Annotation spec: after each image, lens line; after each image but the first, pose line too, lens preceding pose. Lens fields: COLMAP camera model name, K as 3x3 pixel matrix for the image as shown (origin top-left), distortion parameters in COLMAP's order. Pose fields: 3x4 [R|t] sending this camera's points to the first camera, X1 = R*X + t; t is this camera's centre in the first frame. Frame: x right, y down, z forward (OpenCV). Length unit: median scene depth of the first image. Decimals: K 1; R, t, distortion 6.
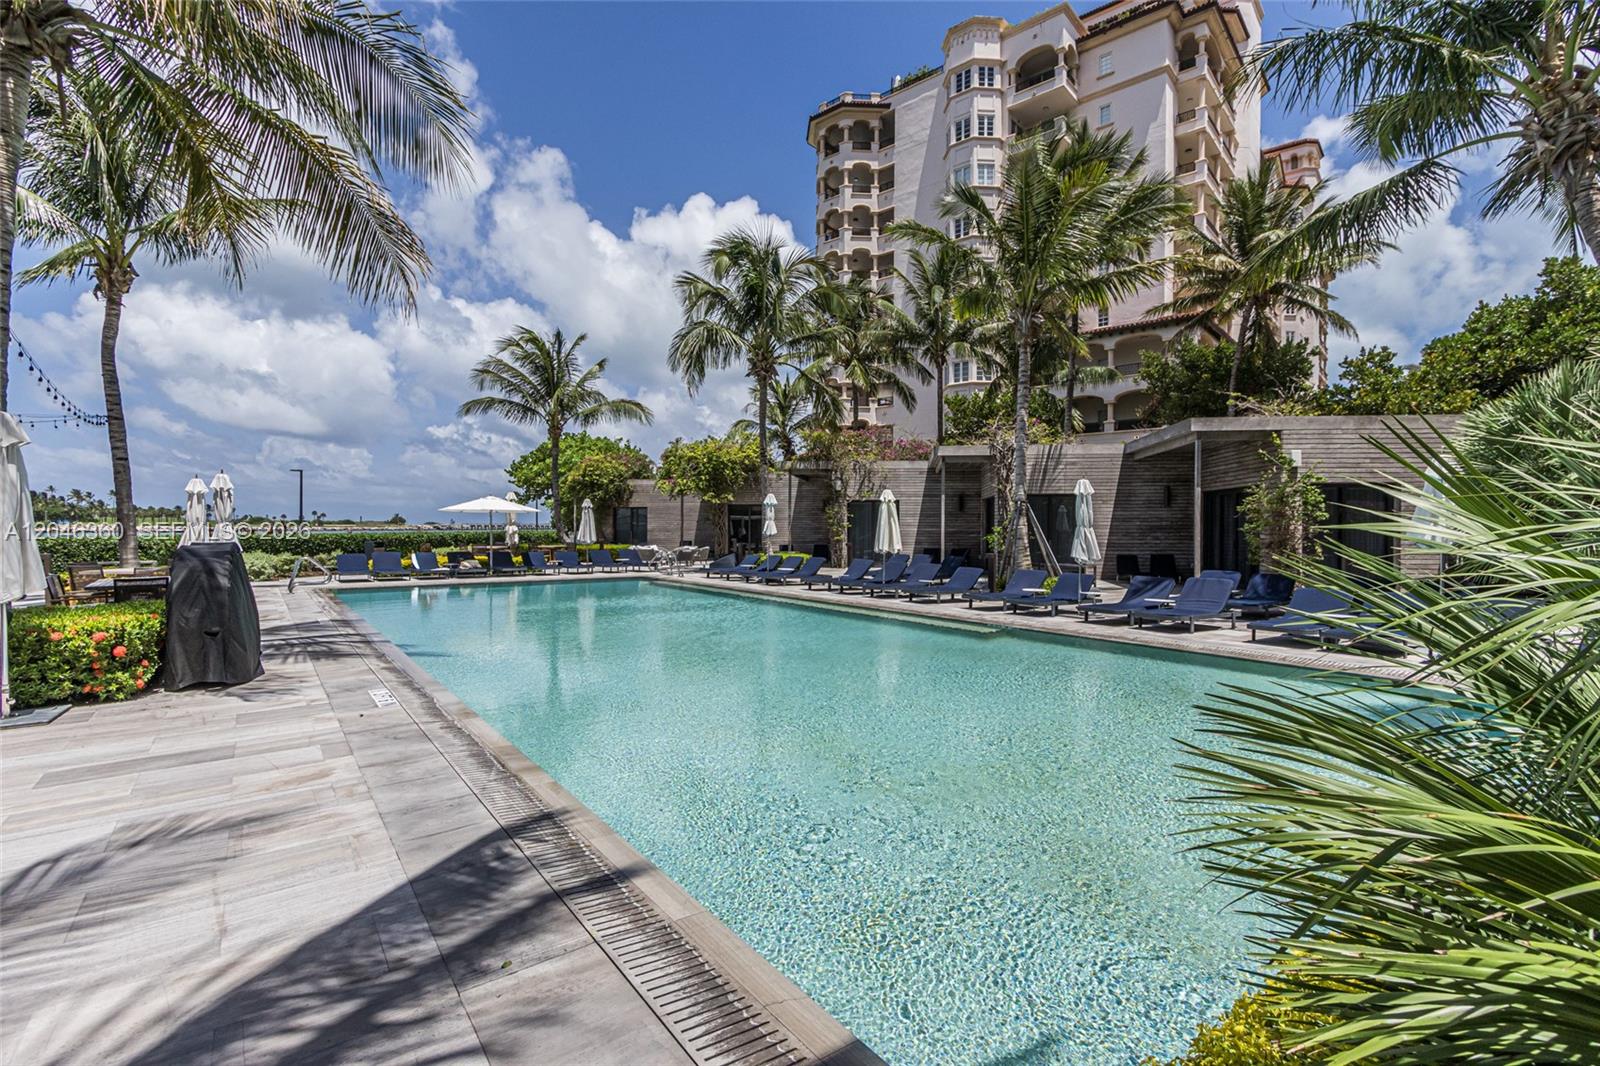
lens RADIAL K [[739.1, 0, 798.2], [0, 739.1, 533.5], [0, 0, 1]] dist [0.006277, 0.000824]
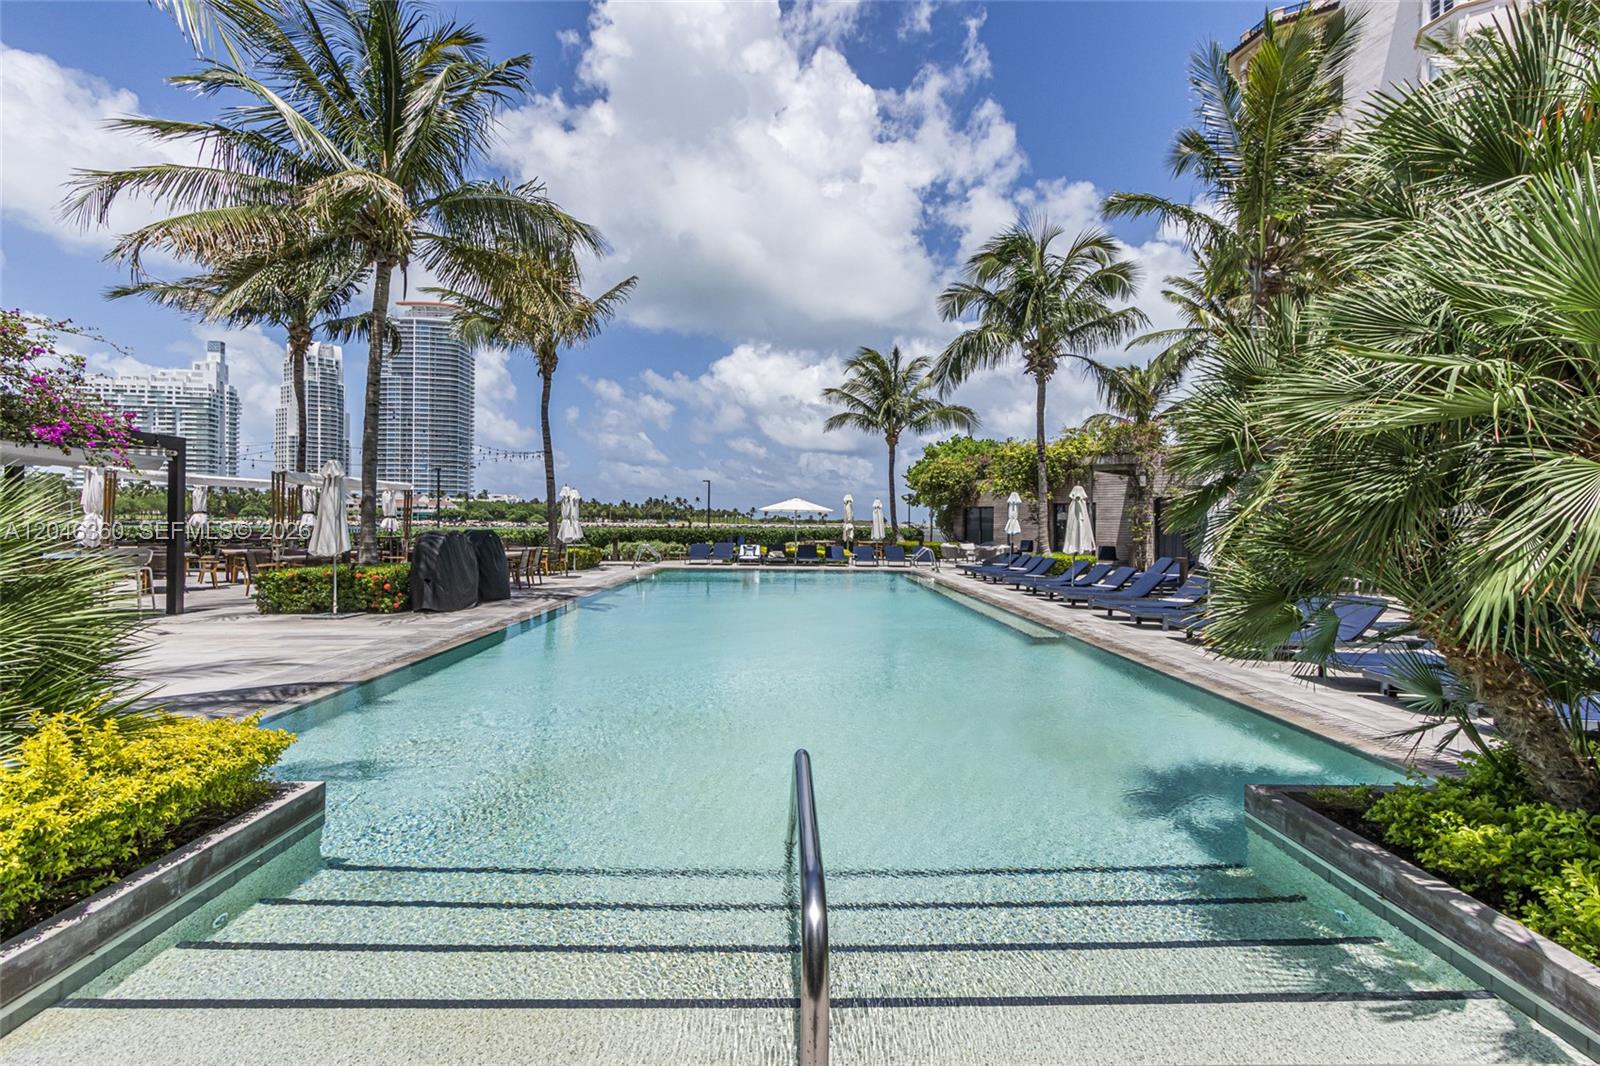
lens RADIAL K [[739.1, 0, 799.5], [0, 739.1, 524.2], [0, 0, 1]] dist [0.006277, 0.000824]
pose [[0.811817, 0.007689, -0.583862, 0.264051], [-0.015222, 0.999852, -0.007998, 0.001016], [0.583714, 0.015380, 0.811814, 0.029104]]
